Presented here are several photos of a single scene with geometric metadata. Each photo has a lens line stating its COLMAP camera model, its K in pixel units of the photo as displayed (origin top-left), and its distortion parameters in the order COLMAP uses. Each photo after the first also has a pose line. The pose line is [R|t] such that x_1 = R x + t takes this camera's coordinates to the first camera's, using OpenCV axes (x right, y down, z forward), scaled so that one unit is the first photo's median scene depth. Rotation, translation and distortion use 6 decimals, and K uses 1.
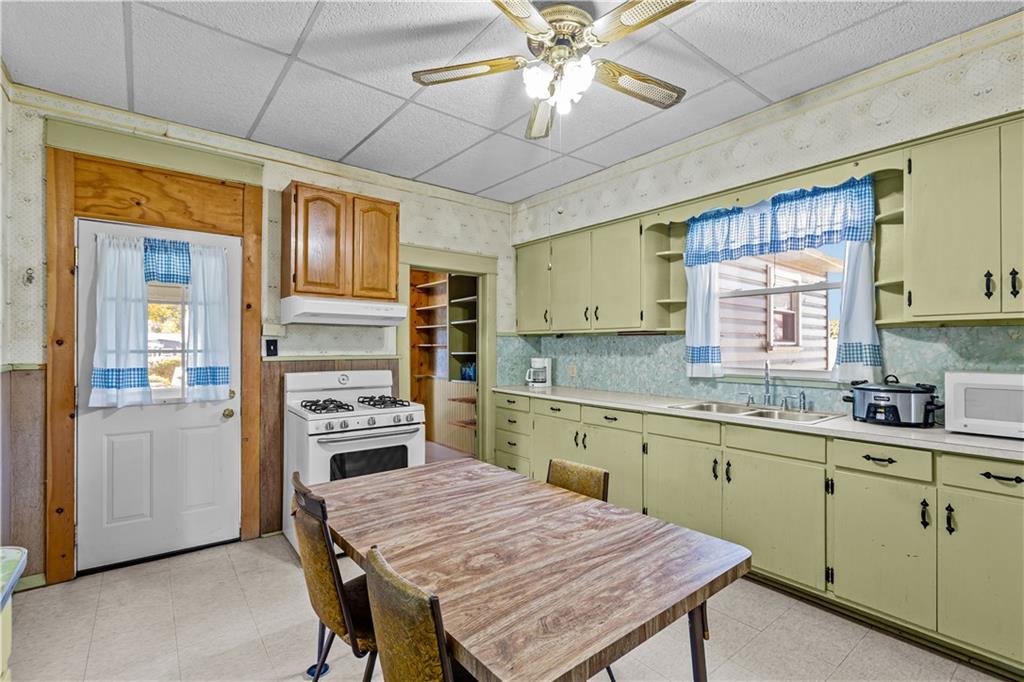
lens RADIAL K [[461.8, 0, 508.1], [0, 461.8, 340.3], [0, 0, 1]] dist [-0.001056, 0.000701]
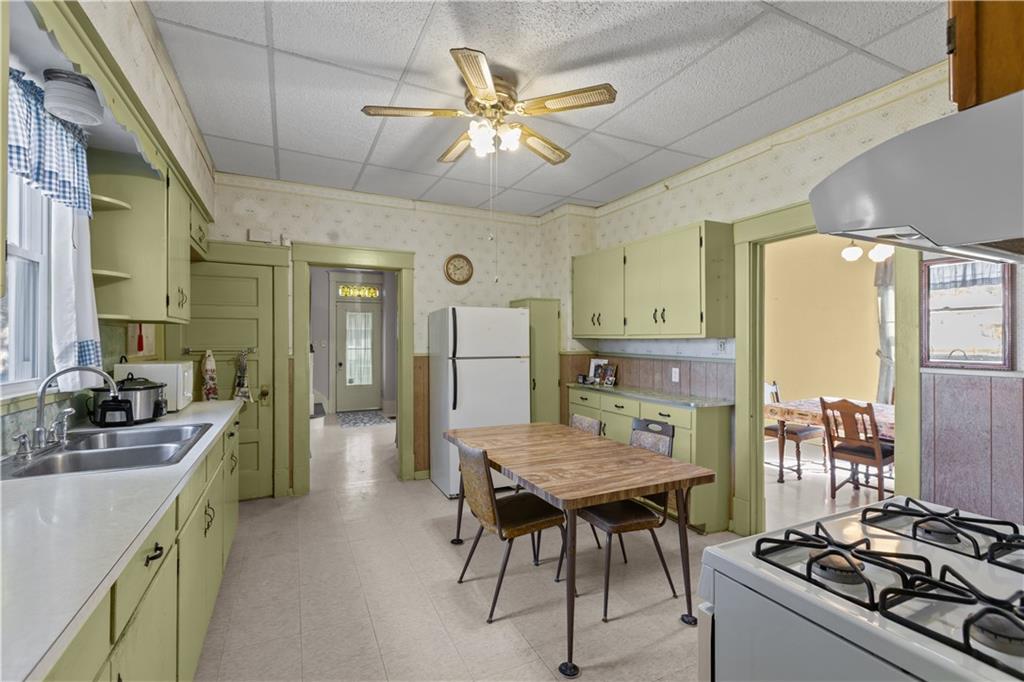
lens RADIAL K [[461.8, 0, 509.2], [0, 461.8, 337.5], [0, 0, 1]] dist [-0.001056, 0.000701]
pose [[-0.977430, -0.002902, 0.211241, -0.184766], [-0.007220, 0.999780, -0.019674, 0.014110], [-0.211138, -0.020755, -0.977236, 2.021404]]
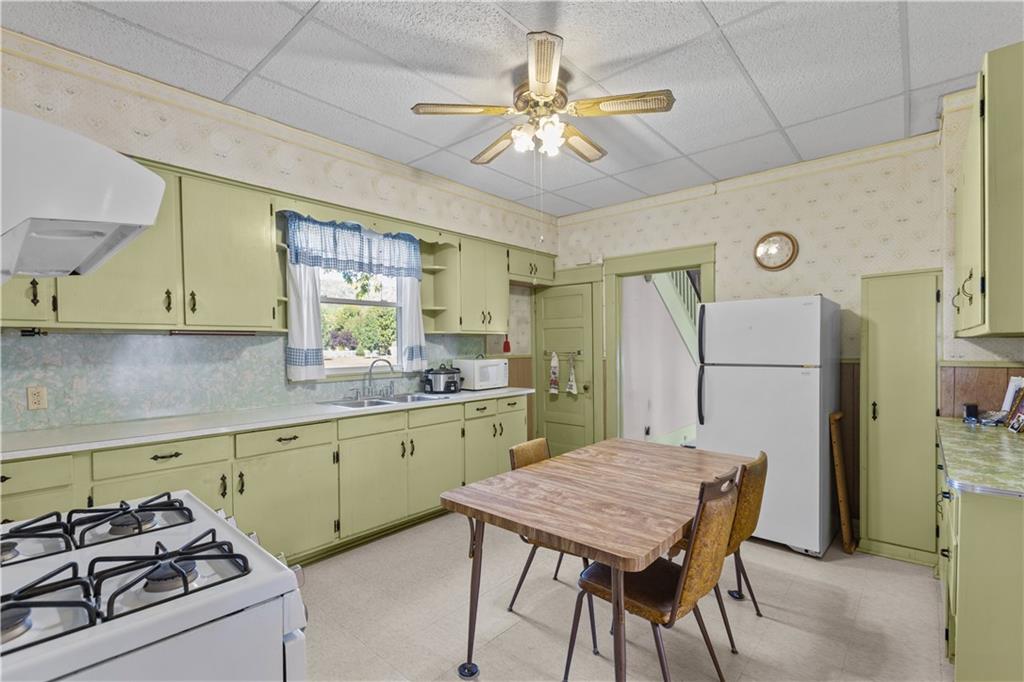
lens RADIAL K [[461.8, 0, 507.6], [0, 461.8, 355.2], [0, 0, 1]] dist [-0.001056, 0.000701]
pose [[-0.167302, -0.022797, 0.985642, -1.005932], [-0.007347, 0.999734, 0.021876, 0.002220], [-0.985878, -0.003582, -0.167425, 1.183540]]
